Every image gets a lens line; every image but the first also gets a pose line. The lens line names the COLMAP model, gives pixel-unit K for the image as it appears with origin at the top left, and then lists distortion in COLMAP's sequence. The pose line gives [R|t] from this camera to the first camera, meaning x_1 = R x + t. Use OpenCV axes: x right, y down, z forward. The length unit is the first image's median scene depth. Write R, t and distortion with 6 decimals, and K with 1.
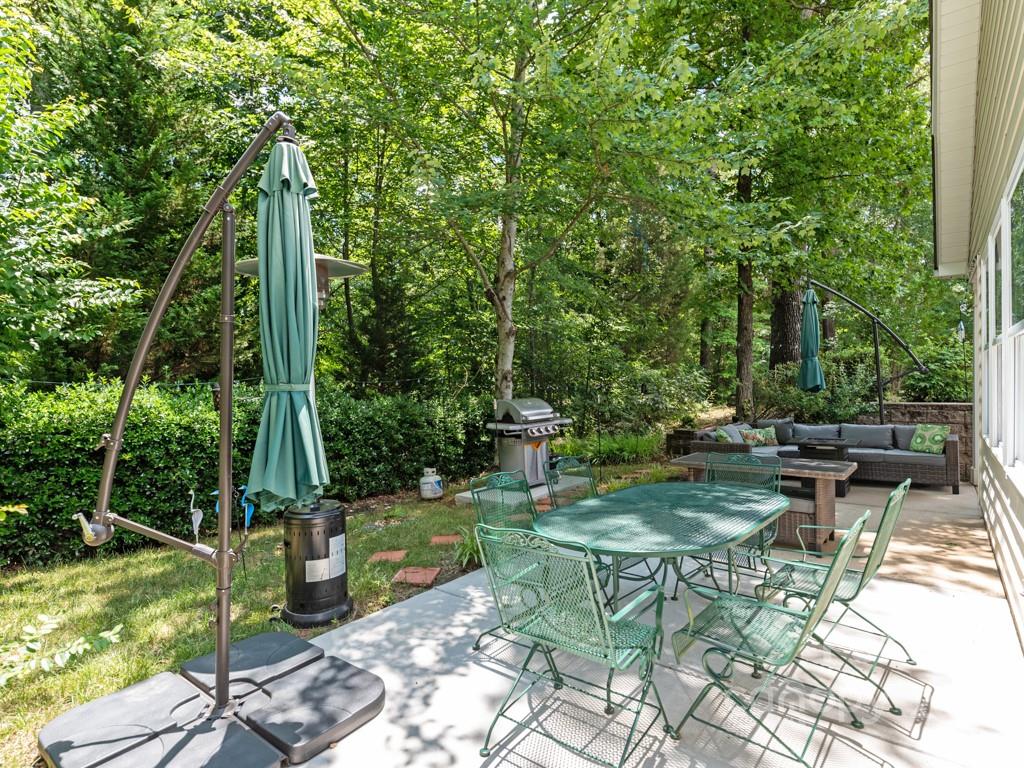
lens RADIAL K [[498.3, 0, 507.8], [0, 498.3, 394.1], [0, 0, 1]] dist [0.013321, 0.000244]
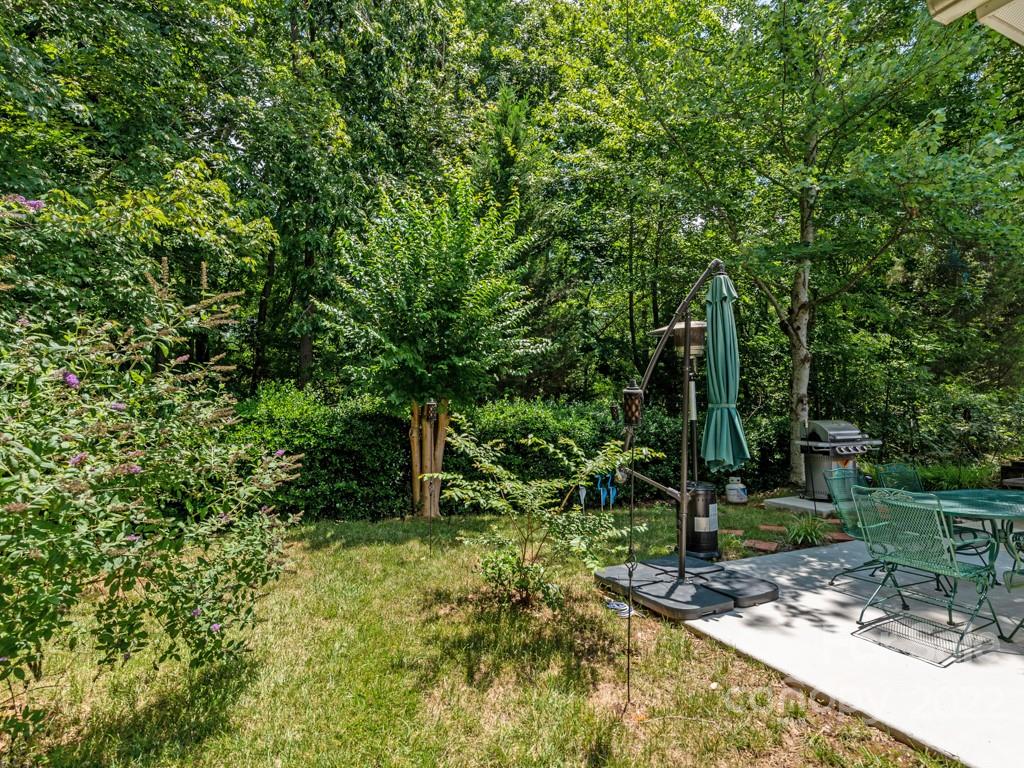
lens RADIAL K [[505.6, 0, 518.4], [0, 505.6, 375.8], [0, 0, 1]] dist [0.005064, -0.000999]
pose [[0.899840, -0.006478, -0.436172, -0.084540], [-0.027300, 0.997093, -0.071130, 0.008587], [0.435365, 0.075913, 0.897047, -0.281719]]
